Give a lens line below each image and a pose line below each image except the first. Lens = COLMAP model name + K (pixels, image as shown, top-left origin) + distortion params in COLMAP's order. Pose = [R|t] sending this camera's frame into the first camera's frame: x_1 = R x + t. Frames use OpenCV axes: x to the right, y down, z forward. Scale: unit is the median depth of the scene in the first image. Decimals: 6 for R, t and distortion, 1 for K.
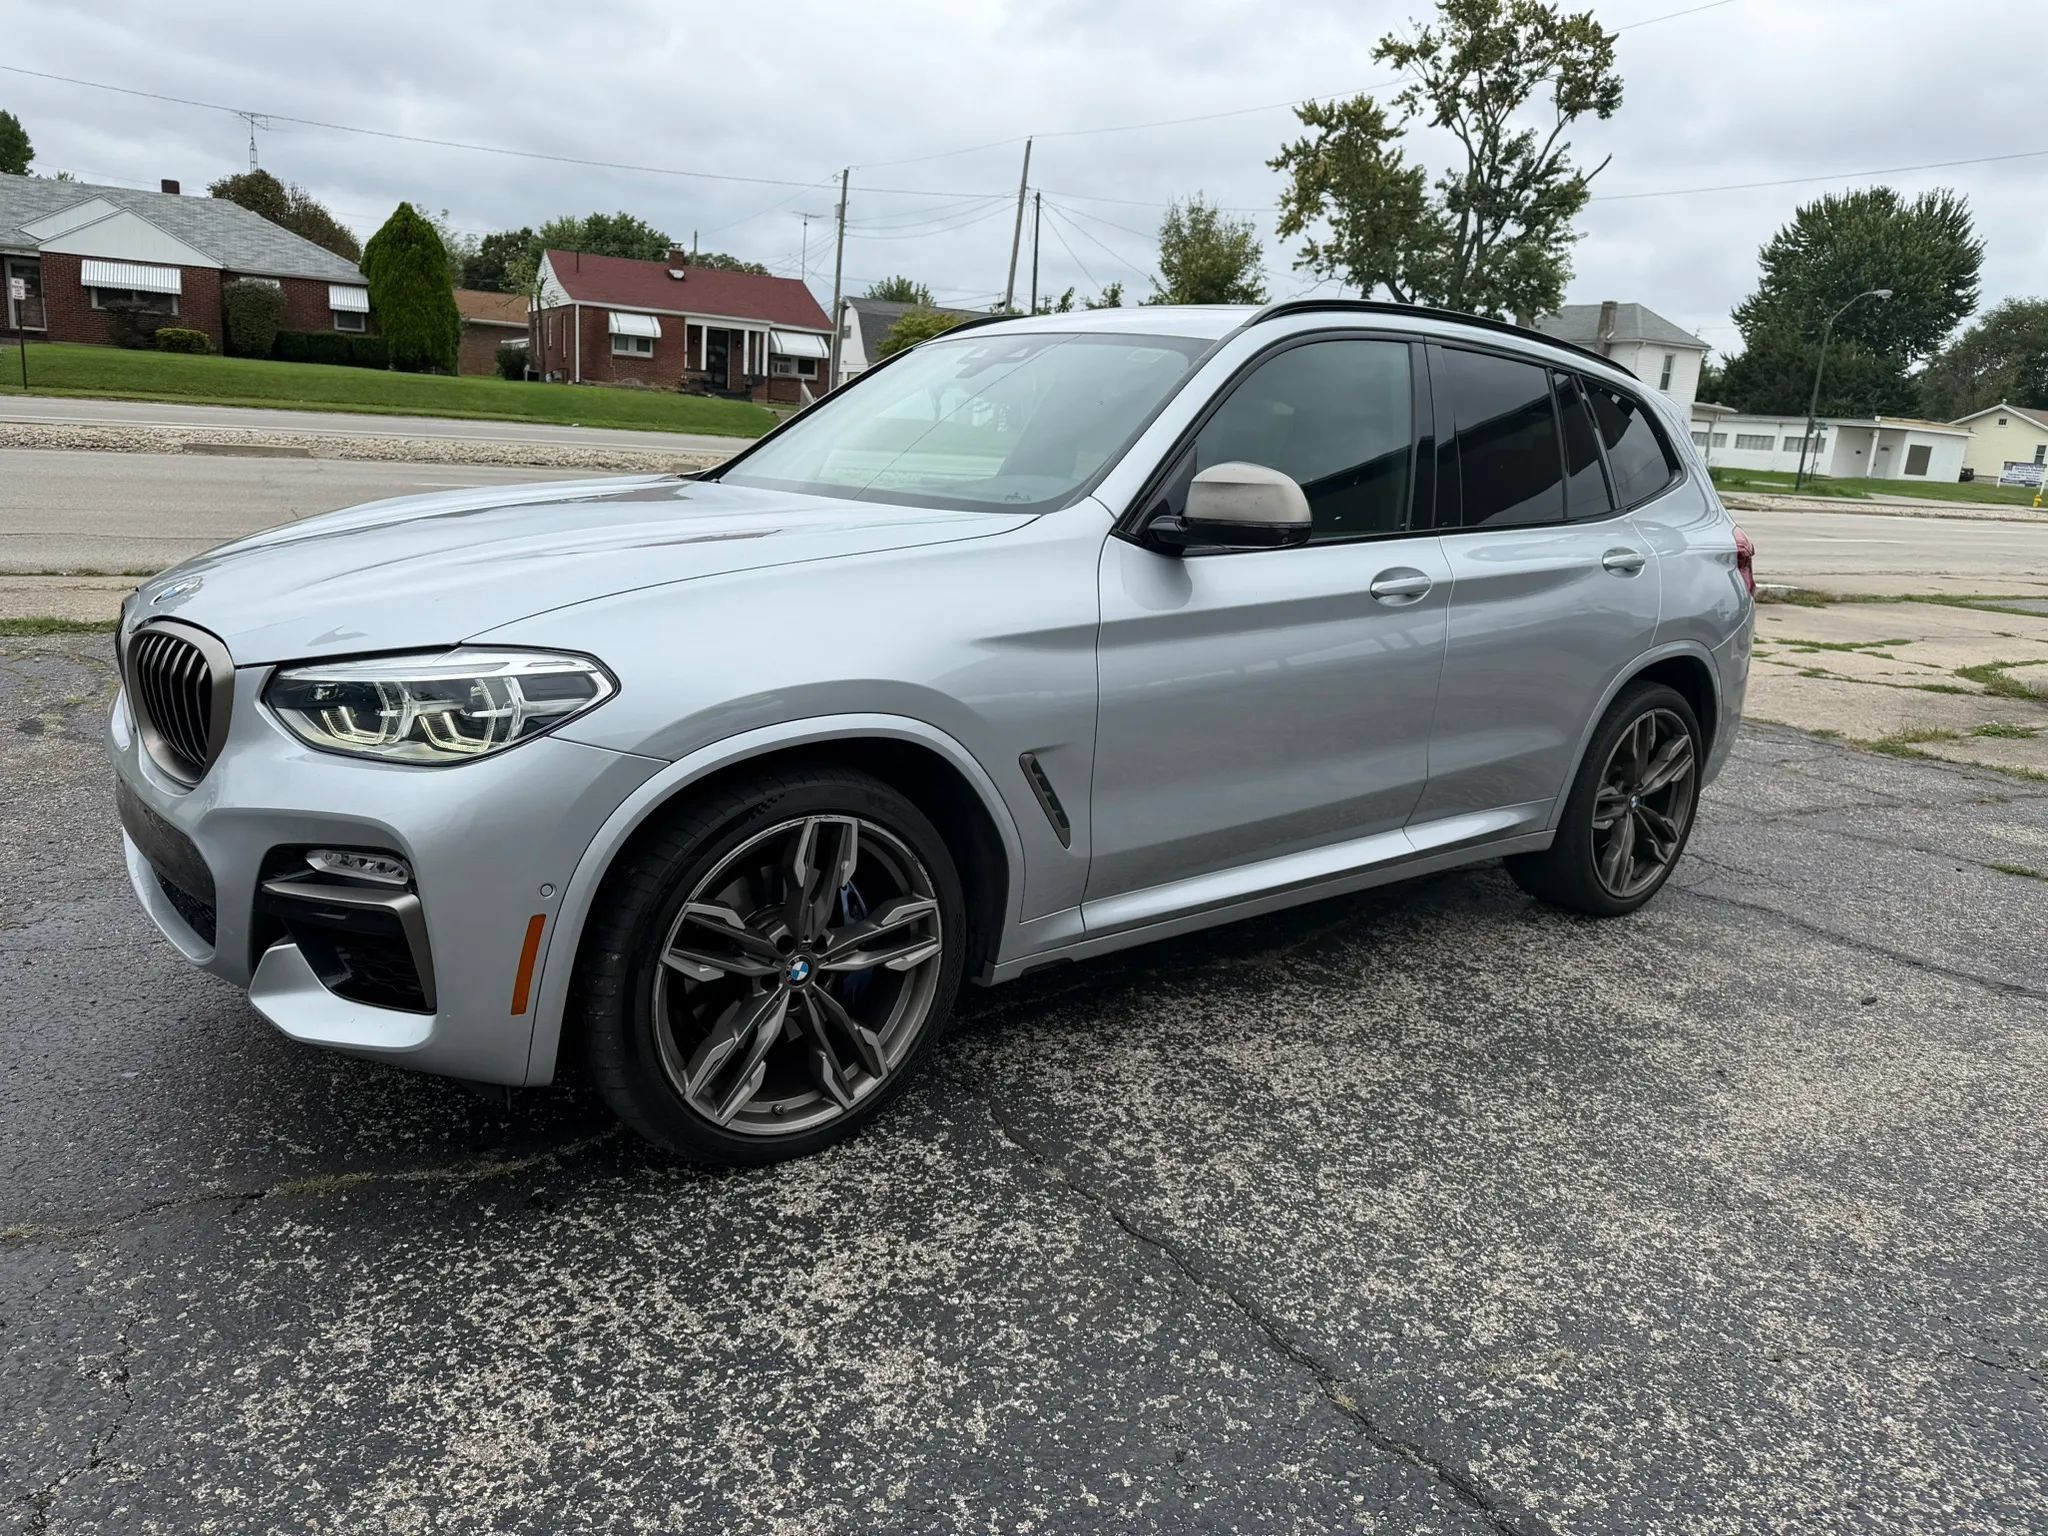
lens RADIAL K [[1439.0, 0, 1018.9], [0, 1439.0, 780.8], [0, 0, 1]] dist [0.026962, -0.025927]
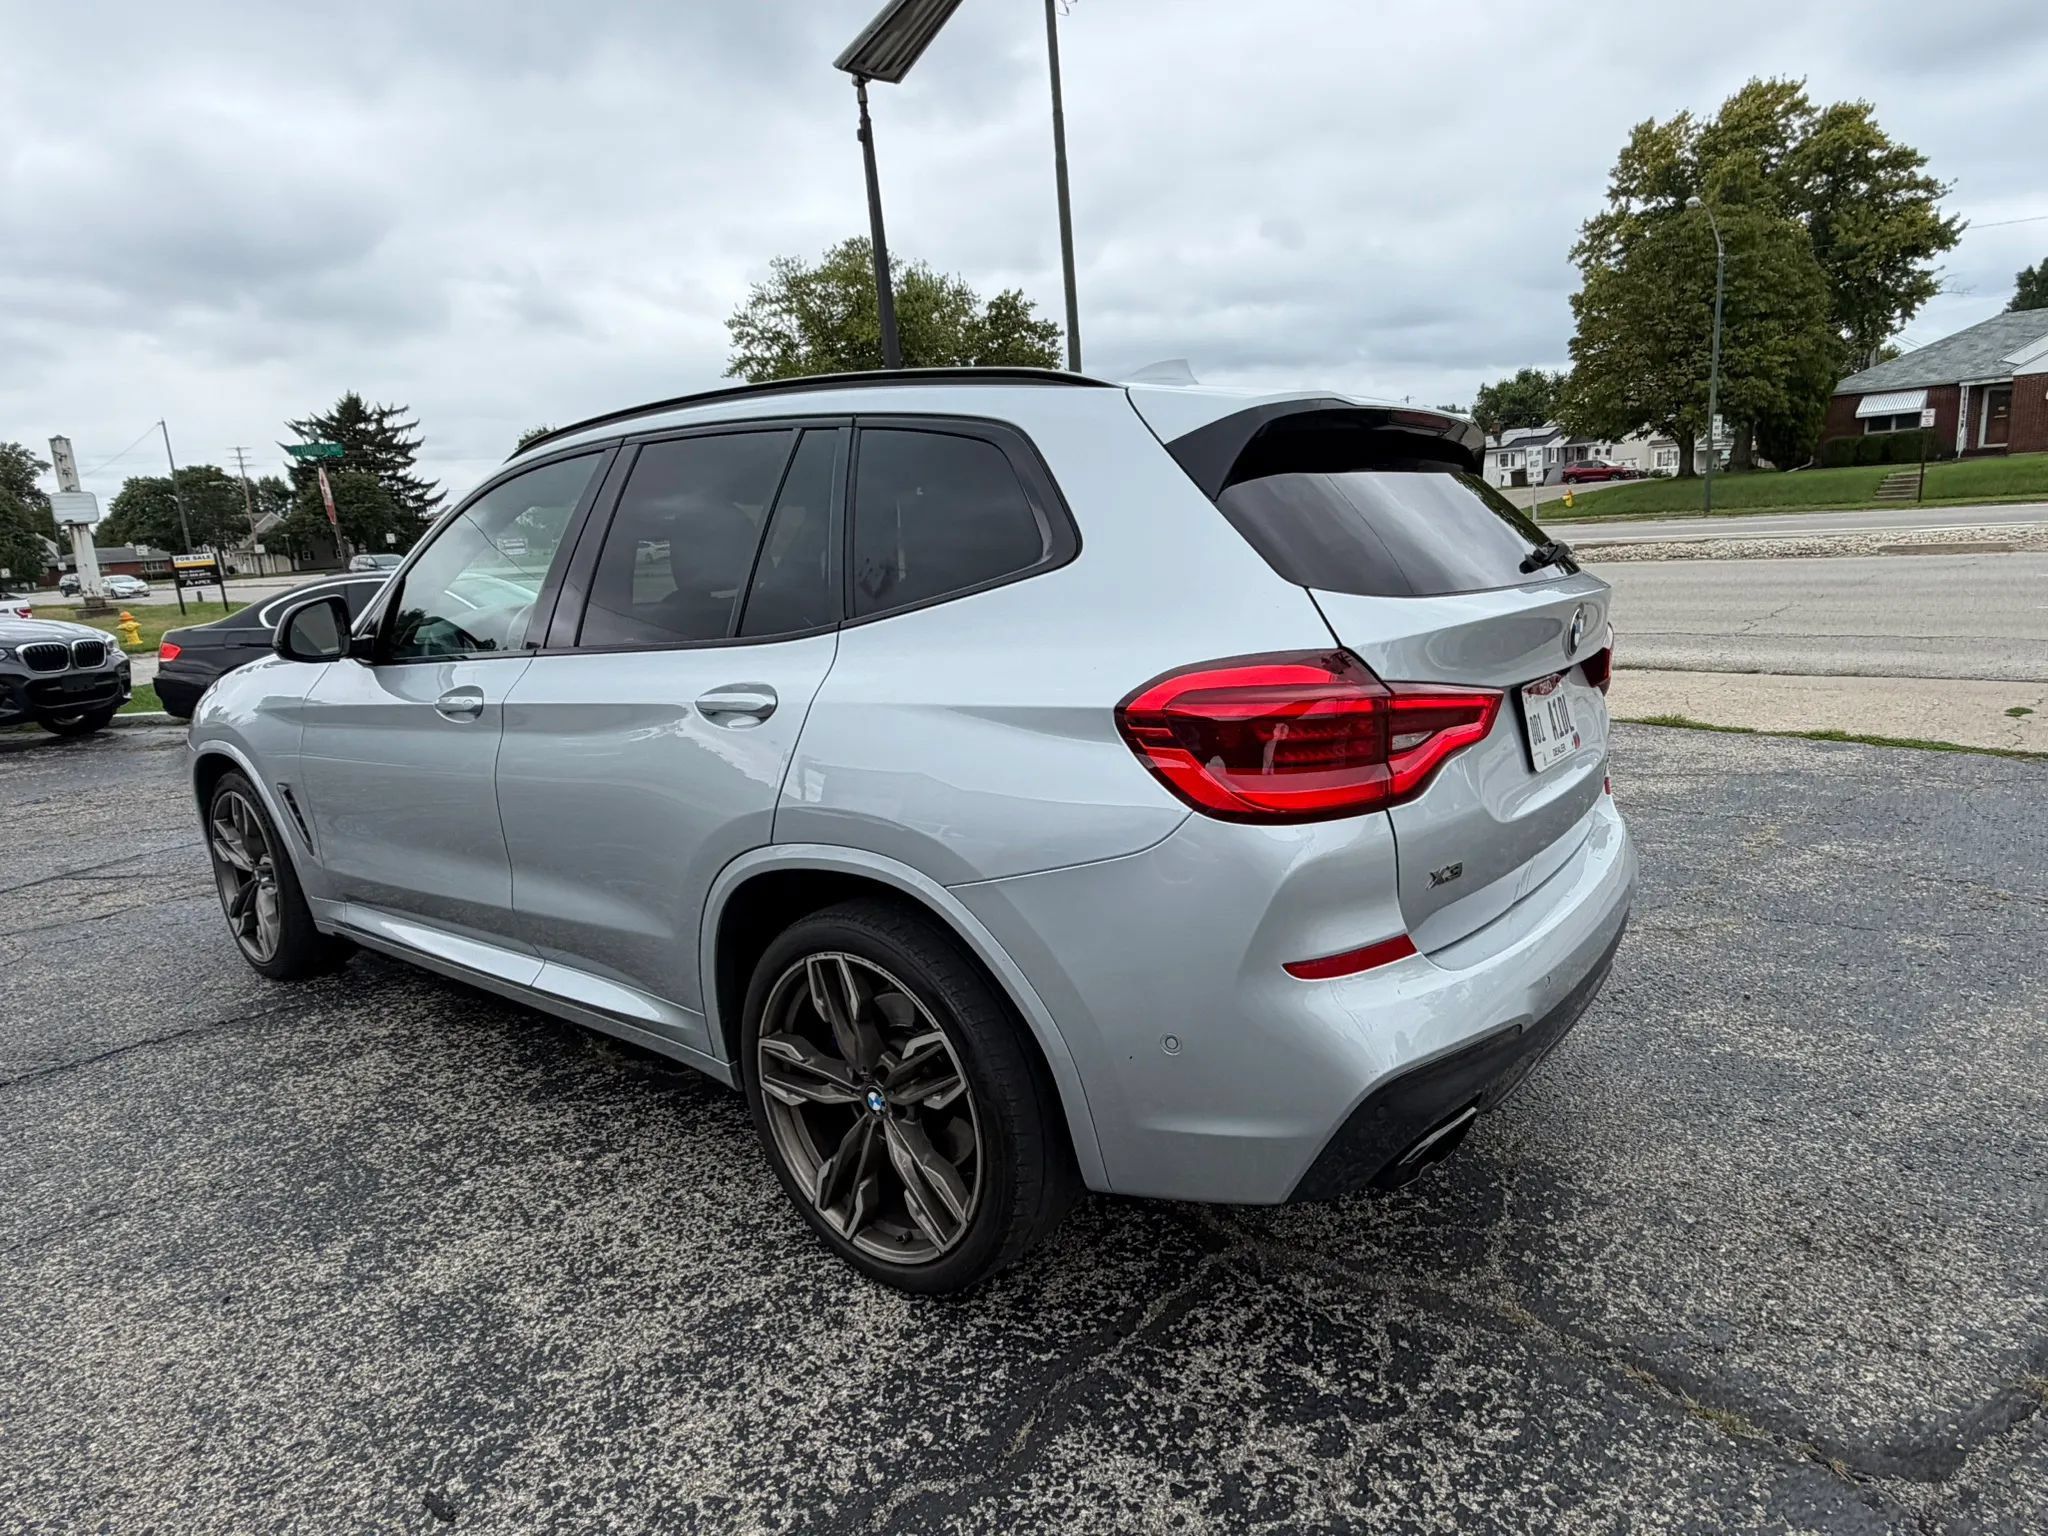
lens RADIAL K [[1171.4, 0, 993.9], [0, 1171.4, 763.1], [0, 0, 1]] dist [0.000422, -0.002207]
pose [[0.197835, 0.110739, -0.973960, 0.074870], [-0.159270, 0.984026, 0.079532, -0.014255], [0.967210, 0.139388, 0.212312, 0.077093]]
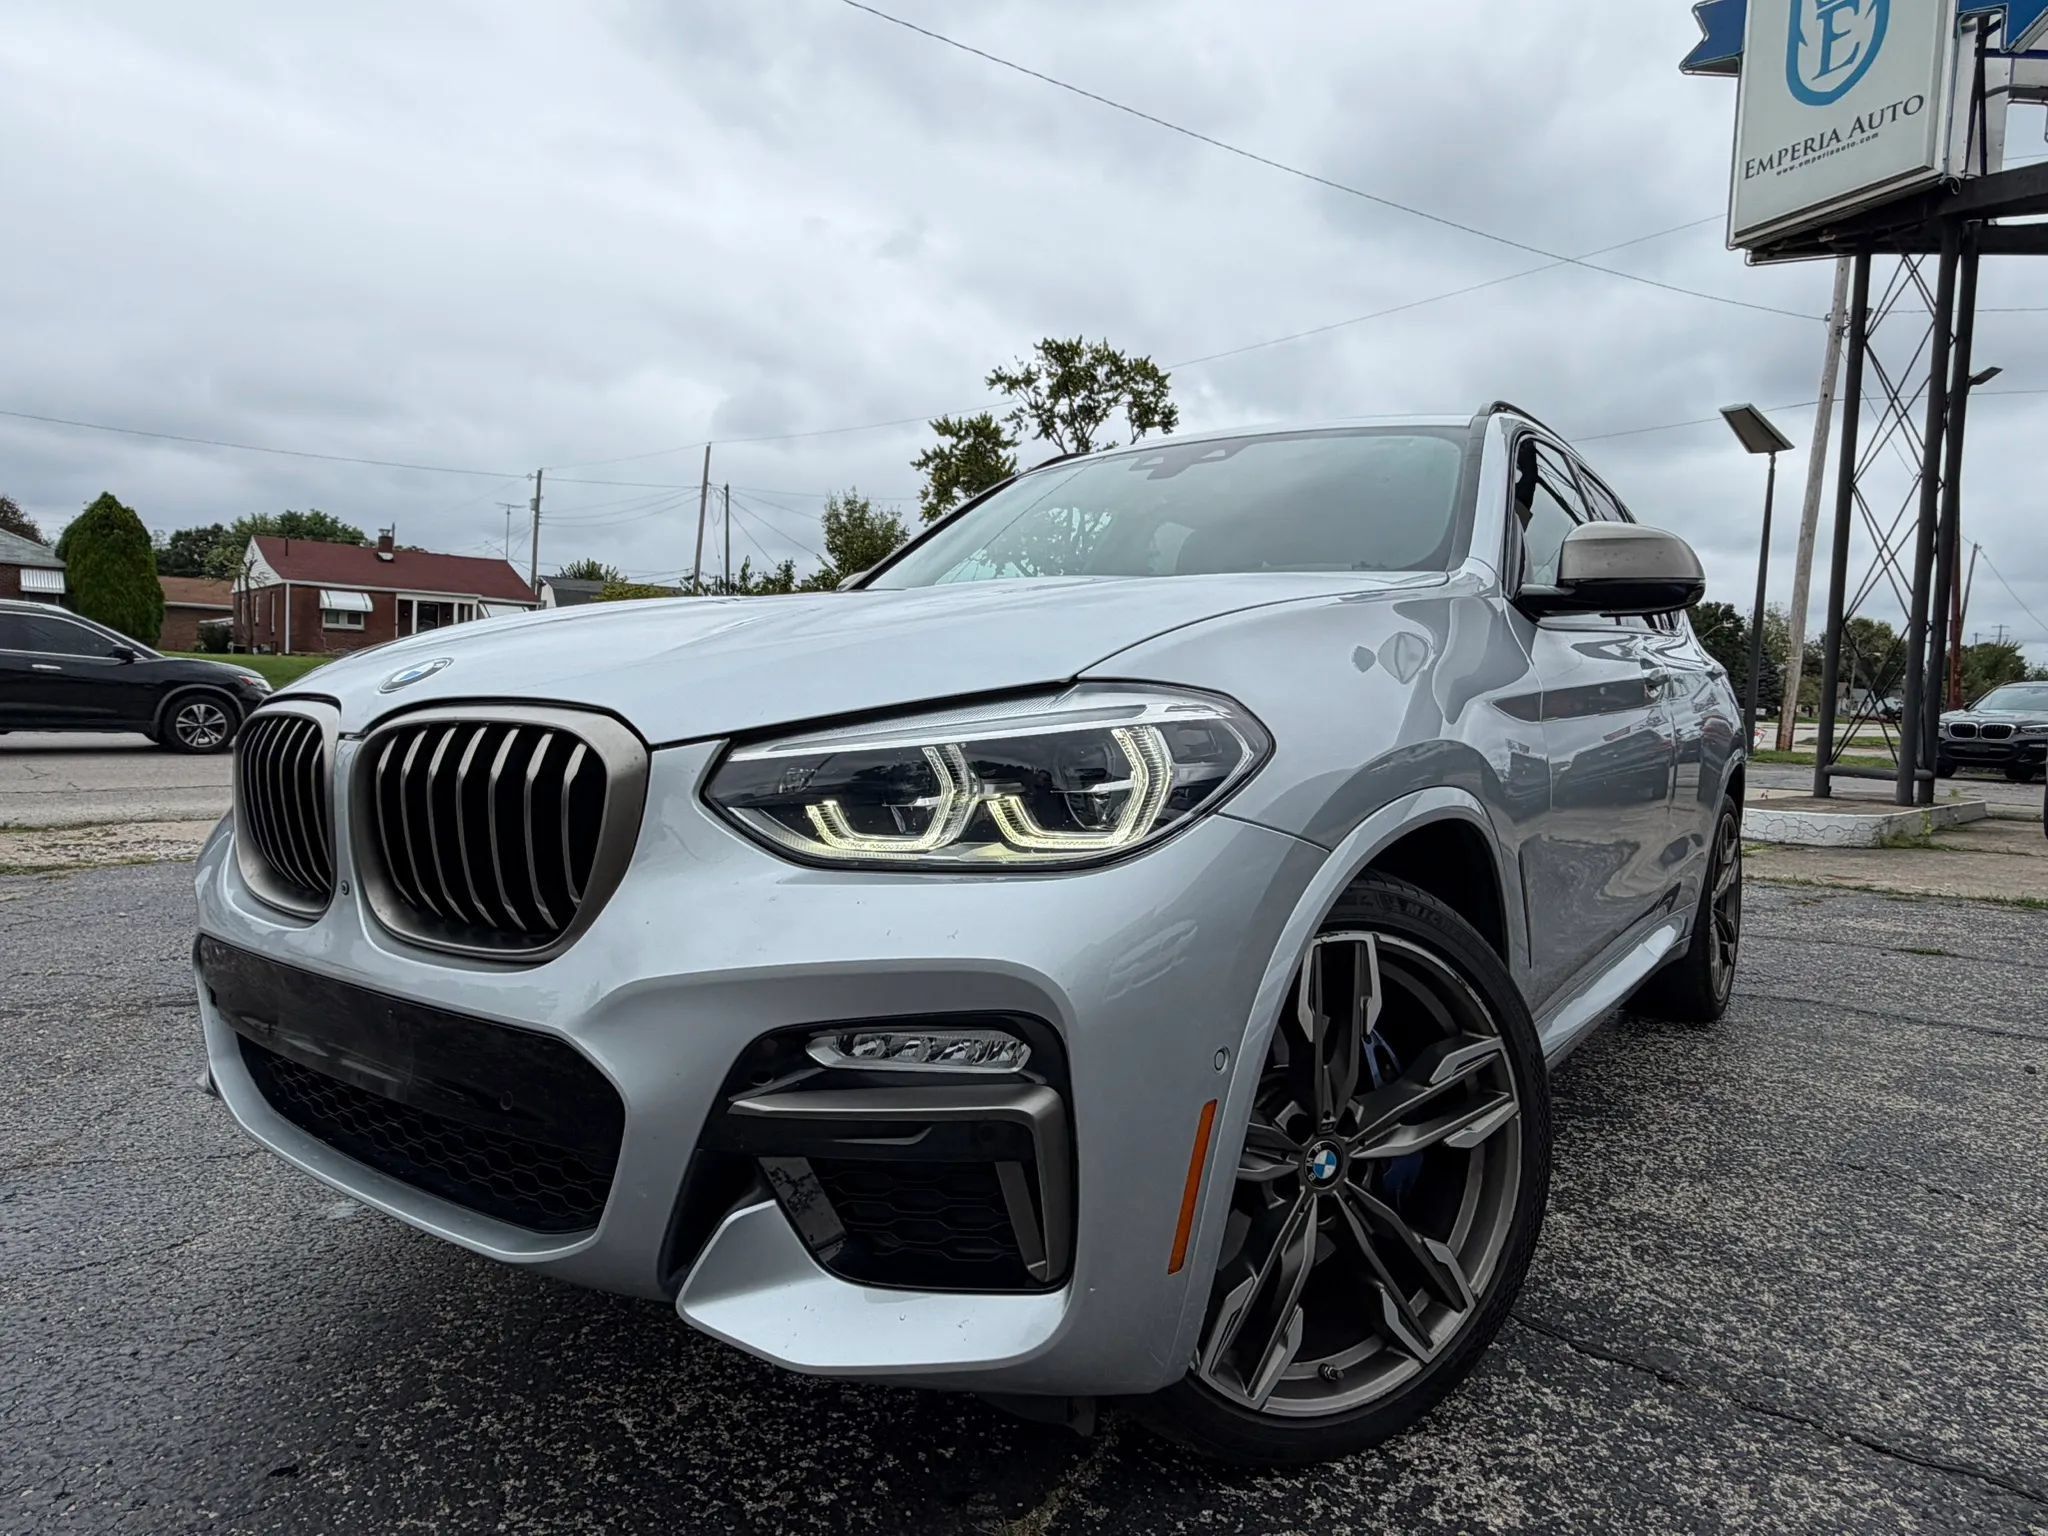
lens RADIAL K [[1252.9, 0, 1000.8], [0, 1252.9, 762.2], [0, 0, 1]] dist [-0.001095, -0.000687]
pose [[0.969403, -0.050472, 0.240229, -0.022617], [0.092158, 0.981879, -0.165593, 0.001175], [-0.227518, 0.182665, 0.956488, 0.020114]]
